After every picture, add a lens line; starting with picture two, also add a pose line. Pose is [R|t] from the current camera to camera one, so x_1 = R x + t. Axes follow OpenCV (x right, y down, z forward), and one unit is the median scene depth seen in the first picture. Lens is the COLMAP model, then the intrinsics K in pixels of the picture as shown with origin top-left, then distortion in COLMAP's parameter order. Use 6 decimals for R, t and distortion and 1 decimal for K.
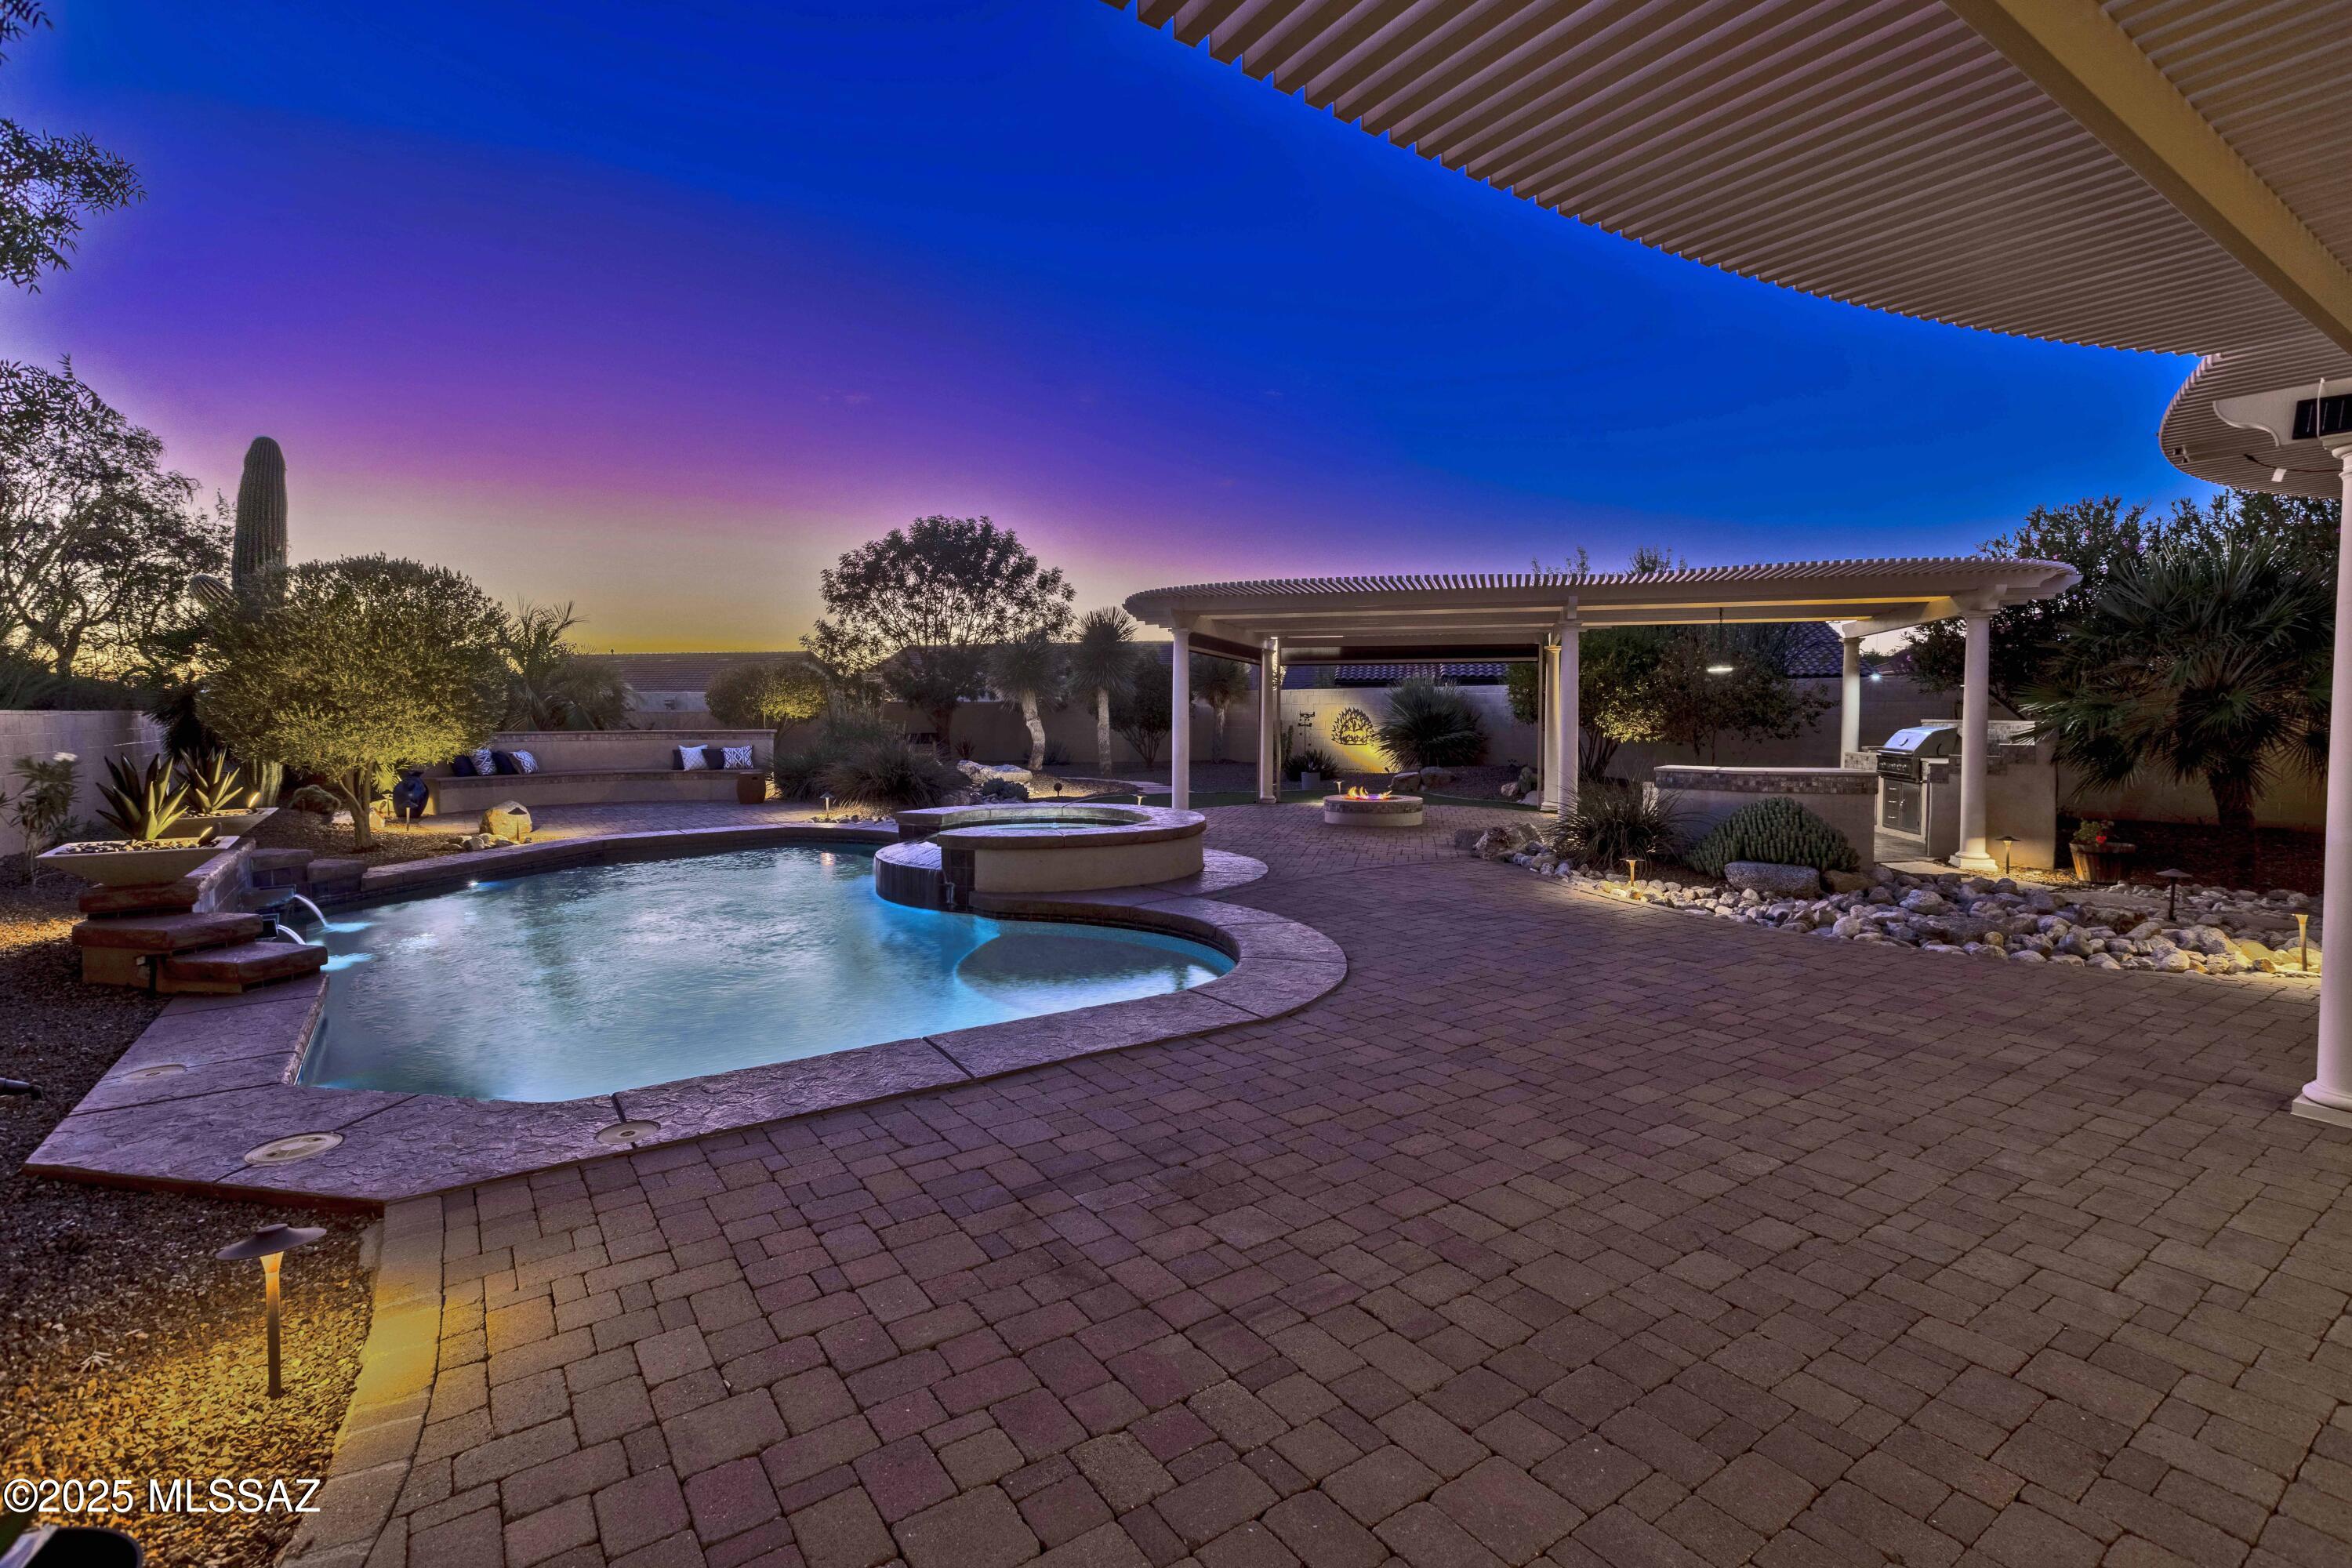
lens RADIAL K [[1061.8, 0, 1172.5], [0, 1061.8, 767.6], [0, 0, 1]] dist [0.000561, 0.000047]
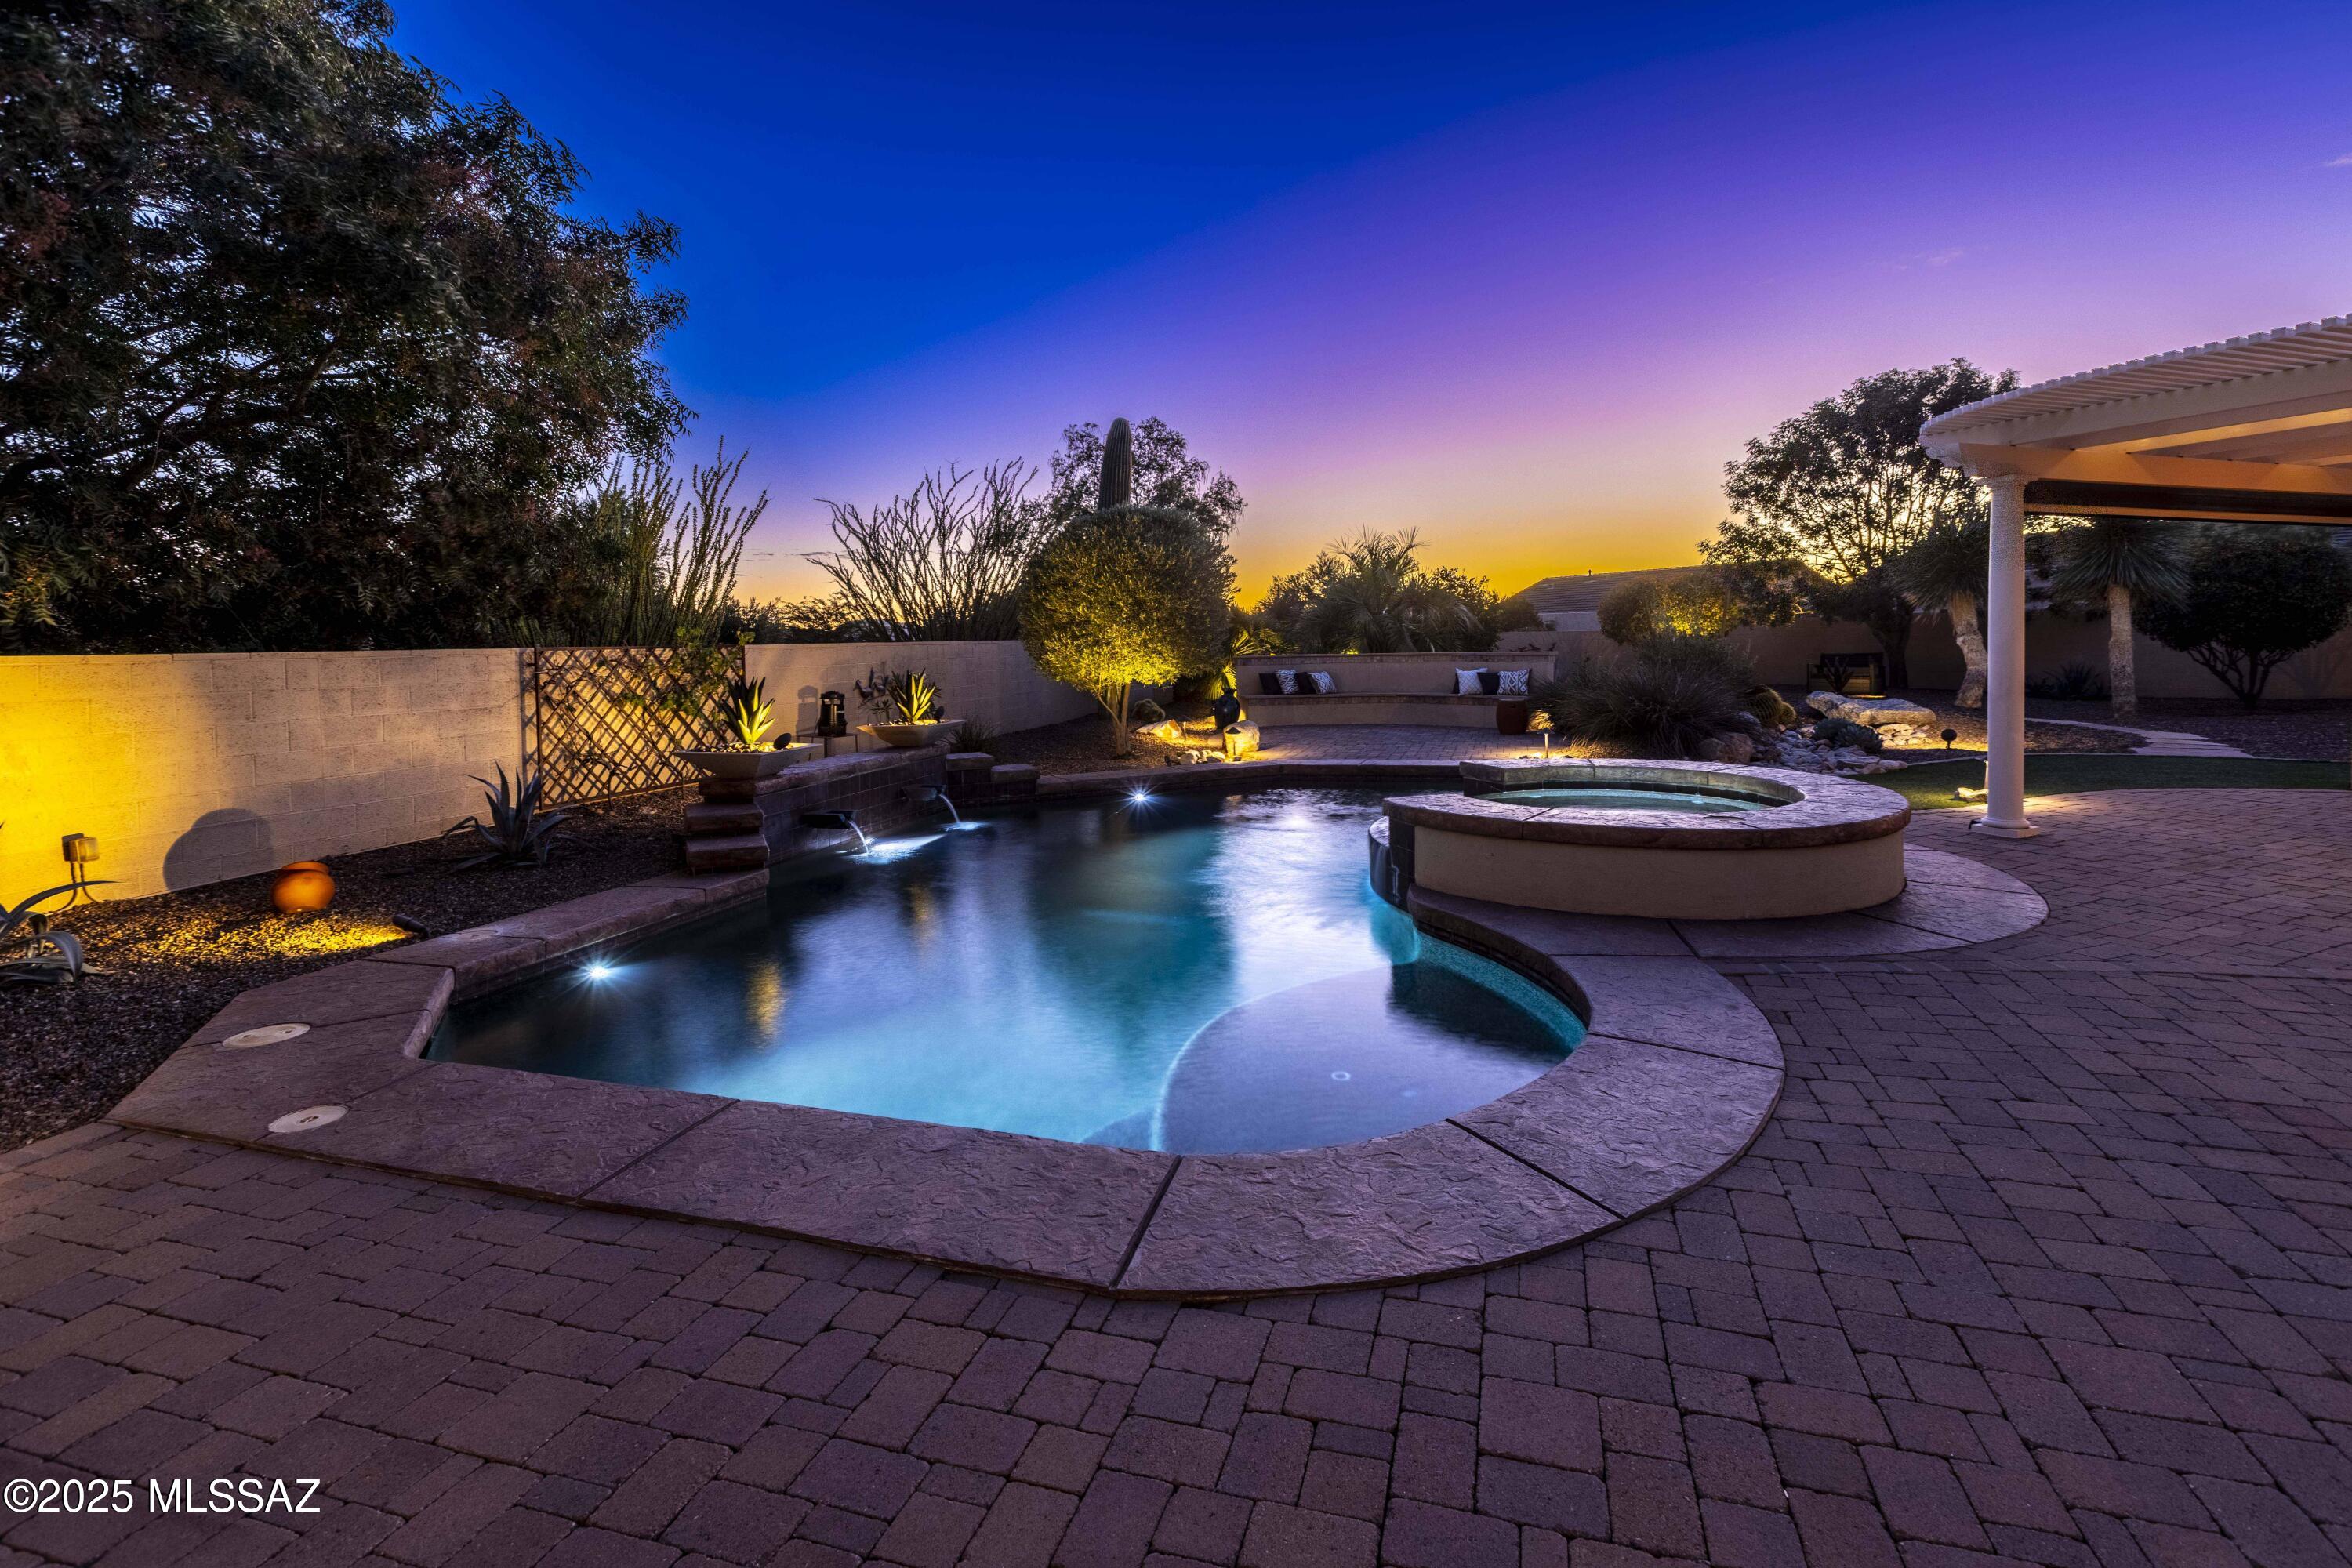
lens RADIAL K [[1076.0, 0, 1220.6], [0, 1076.0, 671.1], [0, 0, 1]] dist [0.002274, -0.000730]
pose [[0.624426, 0.011977, -0.780992, 0.154996], [-0.022715, 0.999738, -0.002830, -0.010902], [0.780754, 0.019507, 0.624534, 0.237068]]
